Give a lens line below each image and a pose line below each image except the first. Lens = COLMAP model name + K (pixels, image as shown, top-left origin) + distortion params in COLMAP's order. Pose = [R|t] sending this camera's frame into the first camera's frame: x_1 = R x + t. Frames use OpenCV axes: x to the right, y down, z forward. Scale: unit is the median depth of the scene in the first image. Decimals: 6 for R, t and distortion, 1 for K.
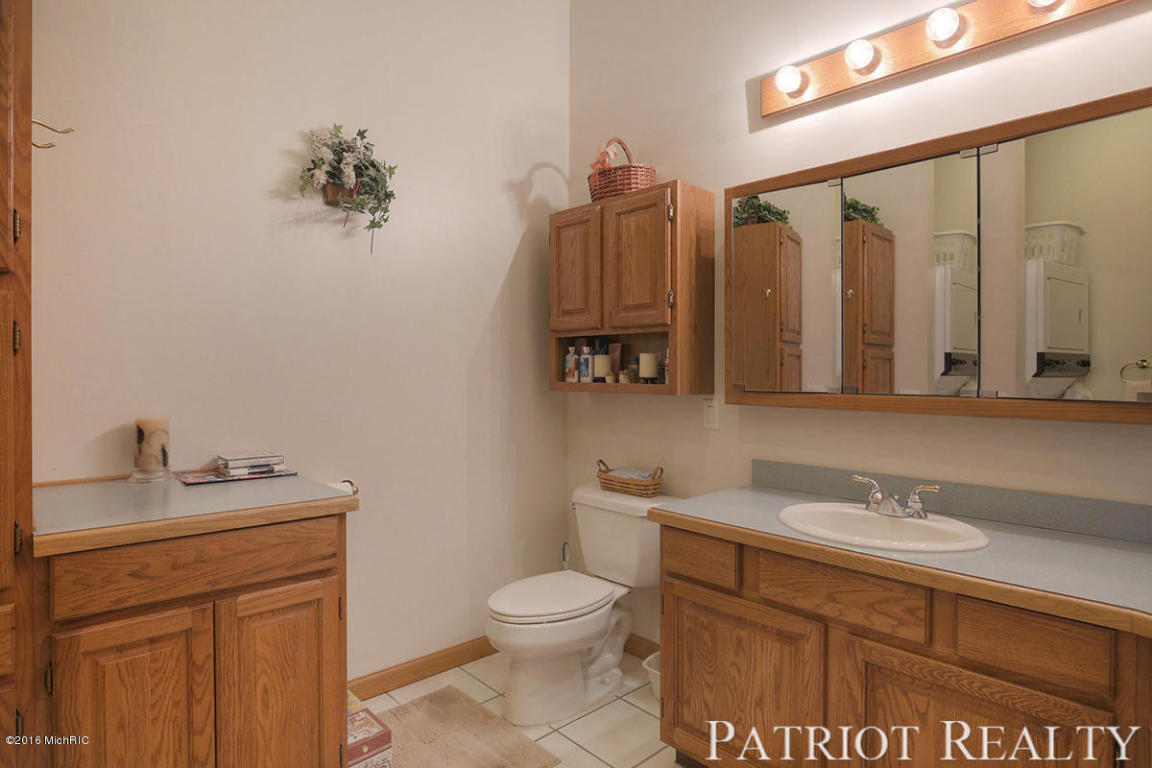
lens RADIAL K [[627.9, 0, 551.2], [0, 627.9, 373.8], [0, 0, 1]] dist [-0.014166, 0.002560]
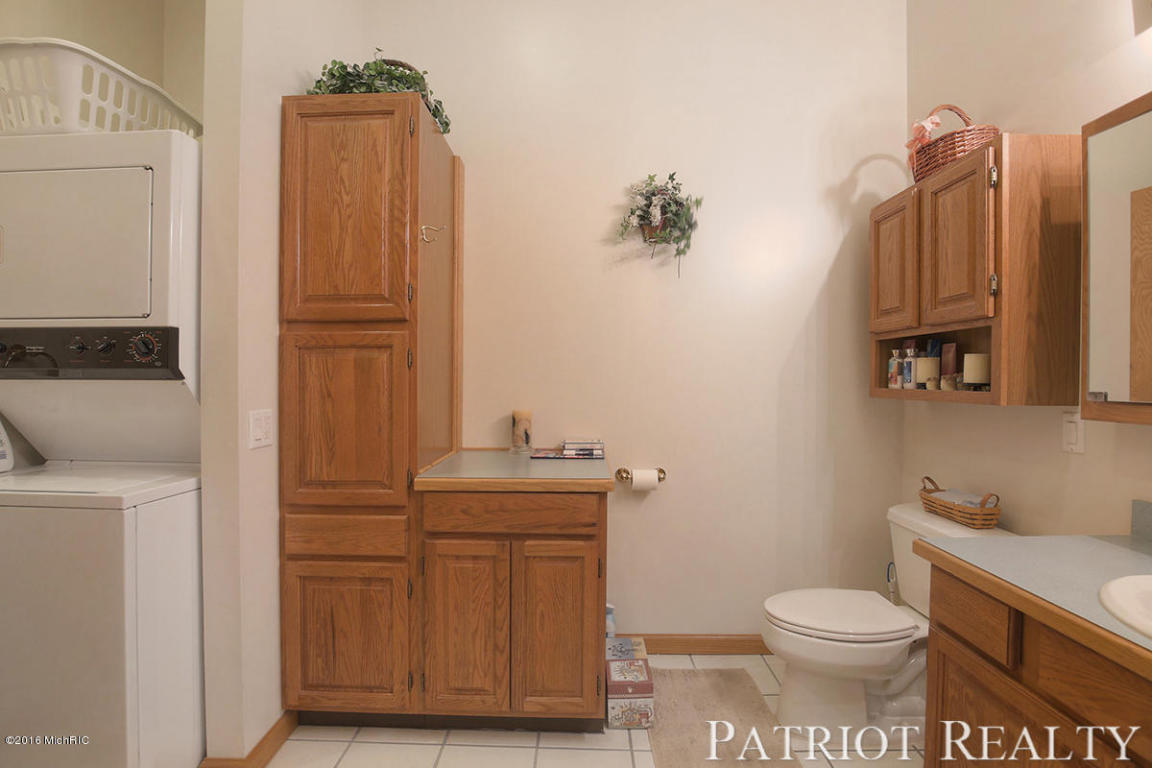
lens RADIAL K [[528.2, 0, 573.6], [0, 528.2, 384.3], [0, 0, 1]] dist [-0.024294, 0.001031]
pose [[0.730367, 0.002243, -0.683052, 0.252646], [0.002333, 0.999981, 0.005777, 0.002244], [0.683051, -0.005813, 0.730347, 0.150984]]
